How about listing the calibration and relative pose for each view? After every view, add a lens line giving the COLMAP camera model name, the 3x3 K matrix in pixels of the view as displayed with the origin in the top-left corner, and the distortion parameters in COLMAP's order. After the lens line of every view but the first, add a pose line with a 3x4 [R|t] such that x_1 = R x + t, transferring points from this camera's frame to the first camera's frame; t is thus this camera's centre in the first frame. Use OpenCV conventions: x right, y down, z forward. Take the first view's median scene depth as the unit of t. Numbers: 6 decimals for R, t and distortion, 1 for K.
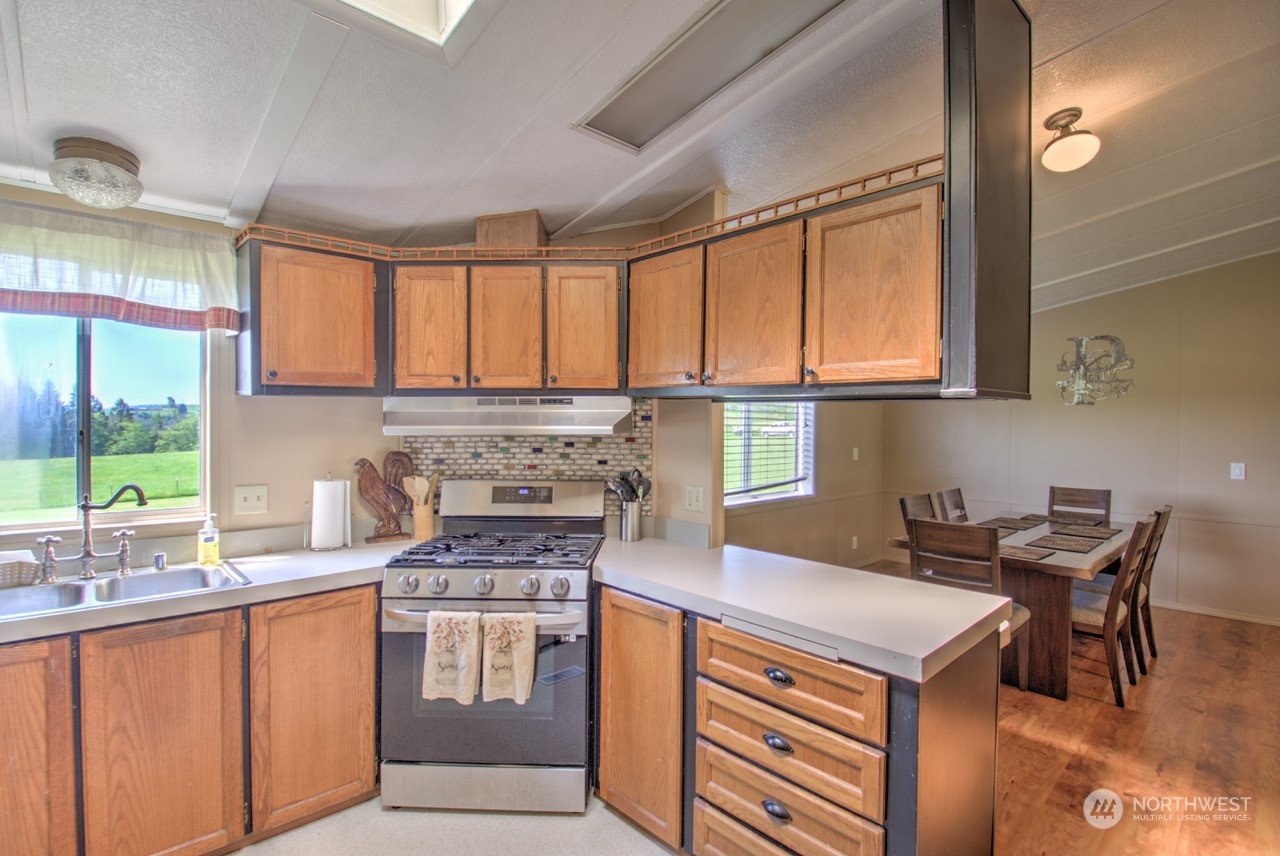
lens RADIAL K [[597.0, 0, 640.0], [0, 597.0, 428.0], [0, 0, 1]] dist [0.001053, -0.018094]
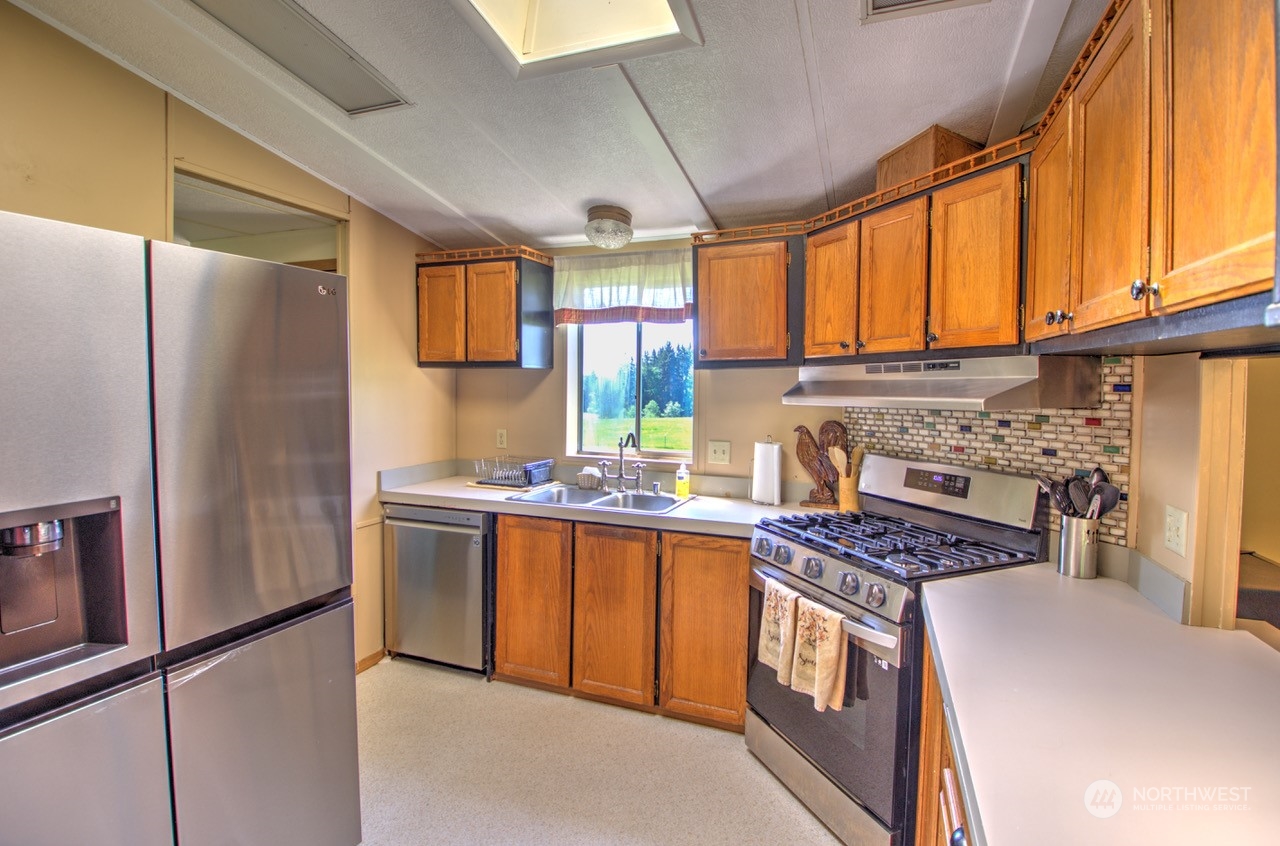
lens RADIAL K [[583.5, 0, 643.9], [0, 583.5, 407.2], [0, 0, 1]] dist [0.001594, -0.000128]
pose [[0.433665, 0.030597, -0.900554, 0.375503], [-0.015484, 0.999529, 0.026504, -0.005416], [0.900941, 0.002450, 0.433935, 0.320016]]
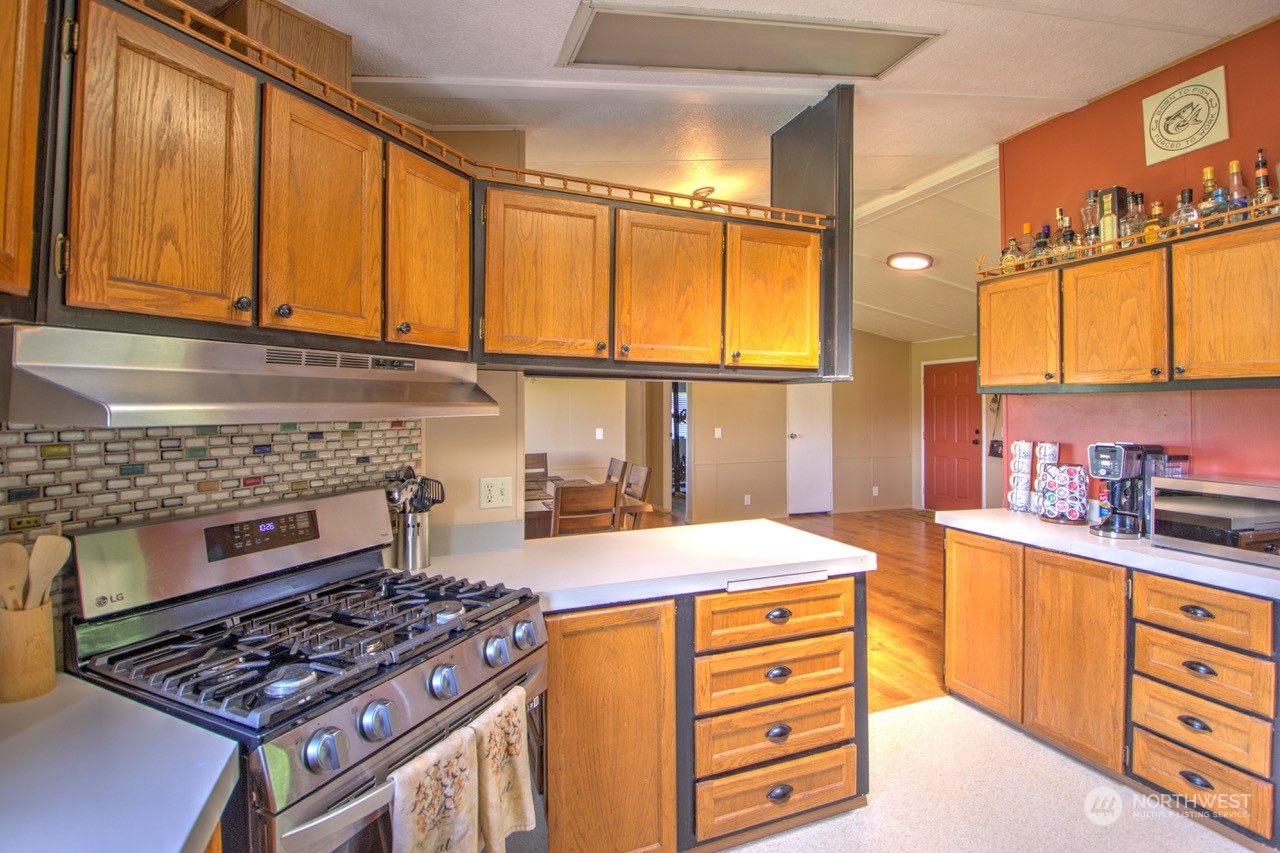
lens RADIAL K [[611.9, 0, 643.5], [0, 611.9, 403.8], [0, 0, 1]] dist [0.000543, -0.020050]
pose [[0.362975, -0.000194, 0.931799, -0.636617], [0.013134, 0.999902, -0.004908, 0.002910], [-0.931706, 0.014020, 0.362942, 0.523388]]
